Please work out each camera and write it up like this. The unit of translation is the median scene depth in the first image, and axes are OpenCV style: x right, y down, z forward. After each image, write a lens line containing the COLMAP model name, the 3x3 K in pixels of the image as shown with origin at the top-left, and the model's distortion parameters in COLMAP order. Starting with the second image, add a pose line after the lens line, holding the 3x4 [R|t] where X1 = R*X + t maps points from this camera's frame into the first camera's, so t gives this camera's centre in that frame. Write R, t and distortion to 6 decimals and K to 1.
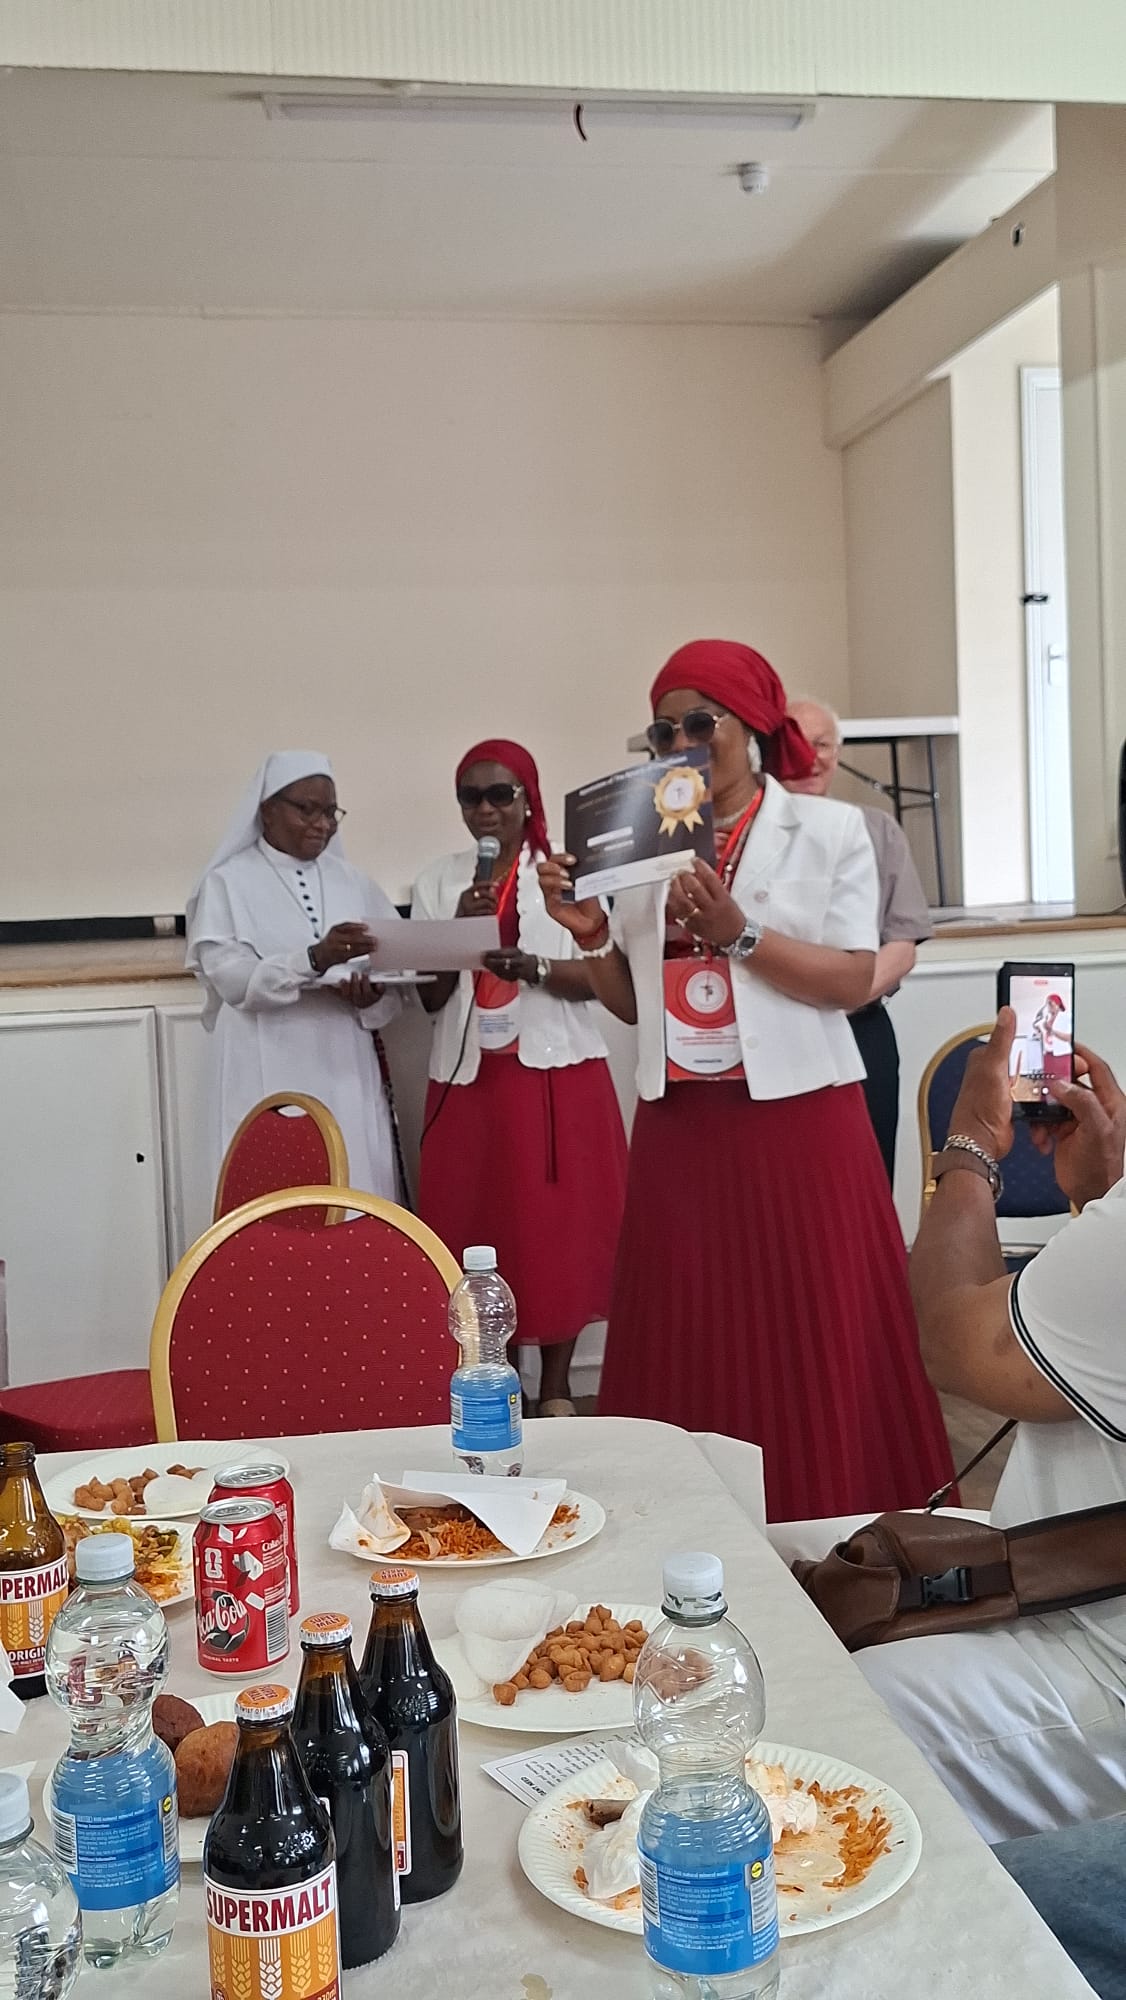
lens RADIAL K [[1946.3, 0, 592.0], [0, 1946.3, 1029.0], [0, 0, 1]] dist [0.077033, 0.000000]
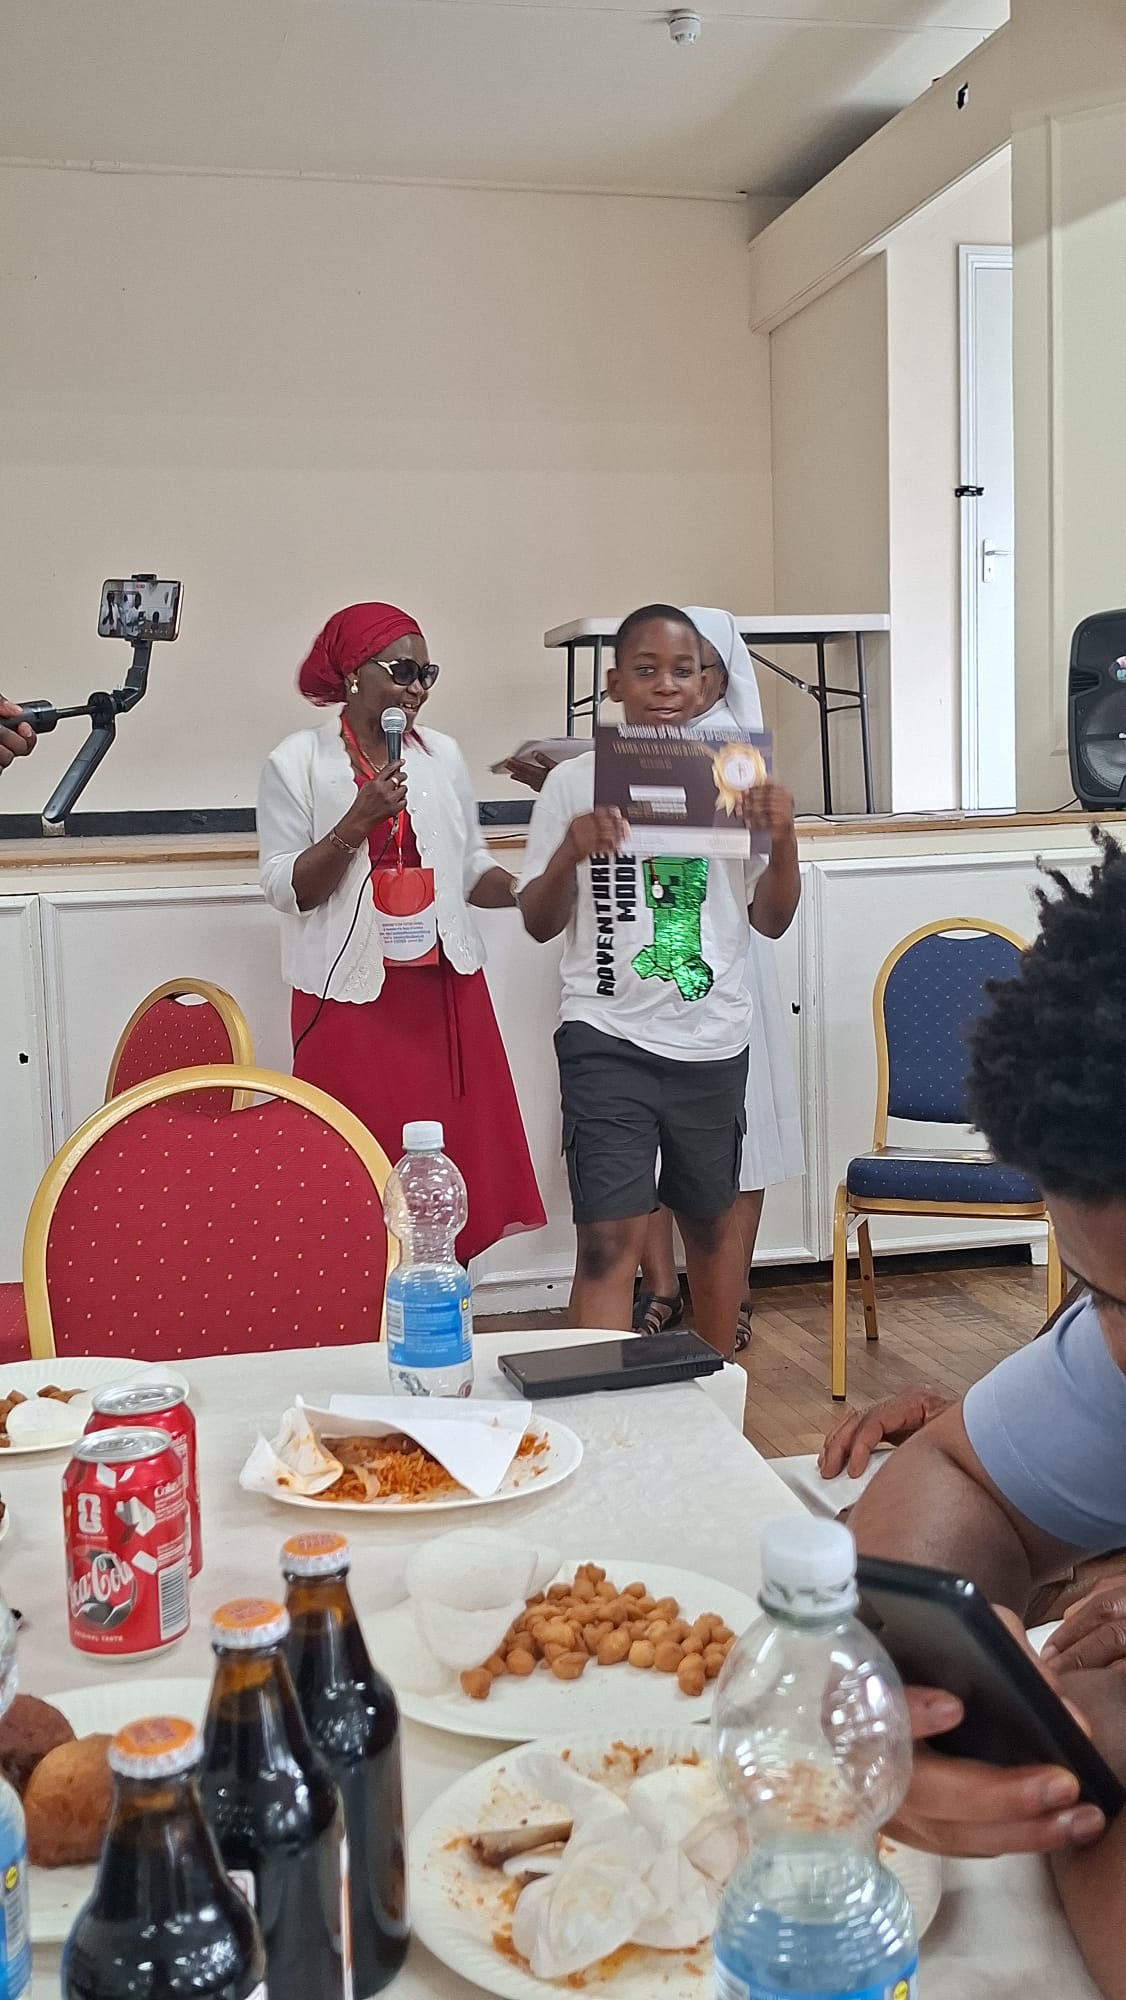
lens RADIAL K [[1946.3, 0, 577.5], [0, 1946.3, 1015.4], [0, 0, 1]] dist [0.077033, 0.000000]
pose [[0.998982, 0.007577, 0.044461, -0.022364], [-0.008956, 0.999482, 0.030918, 0.030831], [-0.044204, -0.031285, 0.998533, 0.134903]]
